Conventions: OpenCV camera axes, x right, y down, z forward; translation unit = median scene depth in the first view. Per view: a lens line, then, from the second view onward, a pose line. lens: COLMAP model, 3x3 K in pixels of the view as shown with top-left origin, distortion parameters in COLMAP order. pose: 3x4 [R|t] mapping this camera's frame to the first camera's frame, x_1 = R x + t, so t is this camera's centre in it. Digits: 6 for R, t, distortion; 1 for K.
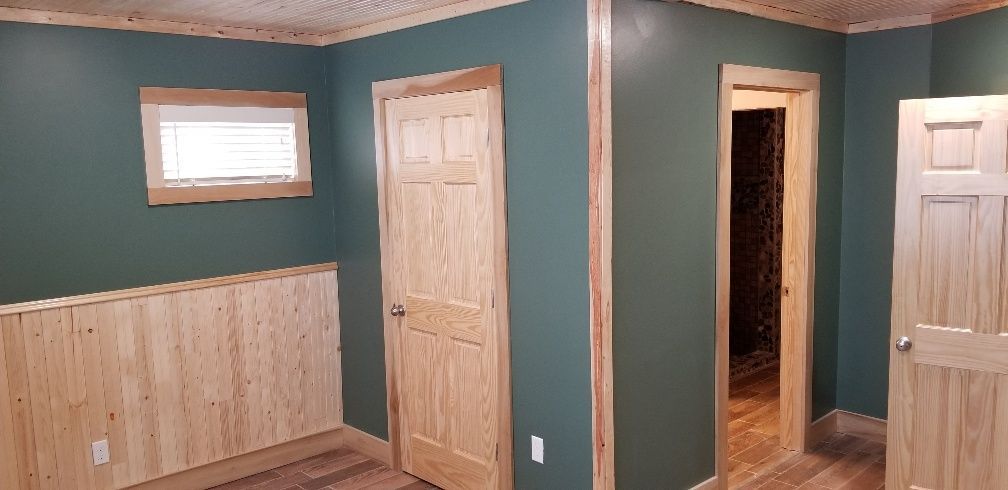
lens RADIAL K [[790.5, 0, 505.3], [0, 790.5, 248.3], [0, 0, 1]] dist [0.074487, -0.001750]
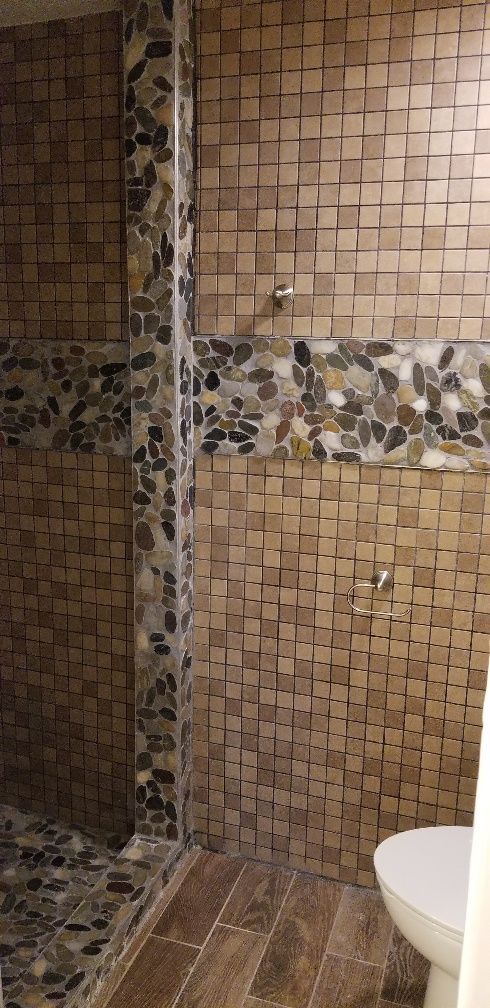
lens RADIAL K [[790.5, 0, 247.3], [0, 790.5, 504.1], [0, 0, 1]] dist [0.074487, -0.001750]
pose [[0.879358, -0.062575, 0.472032, 0.204715], [0.018231, 0.995025, 0.097943, -0.055383], [-0.475812, -0.077521, 0.876124, 0.688800]]
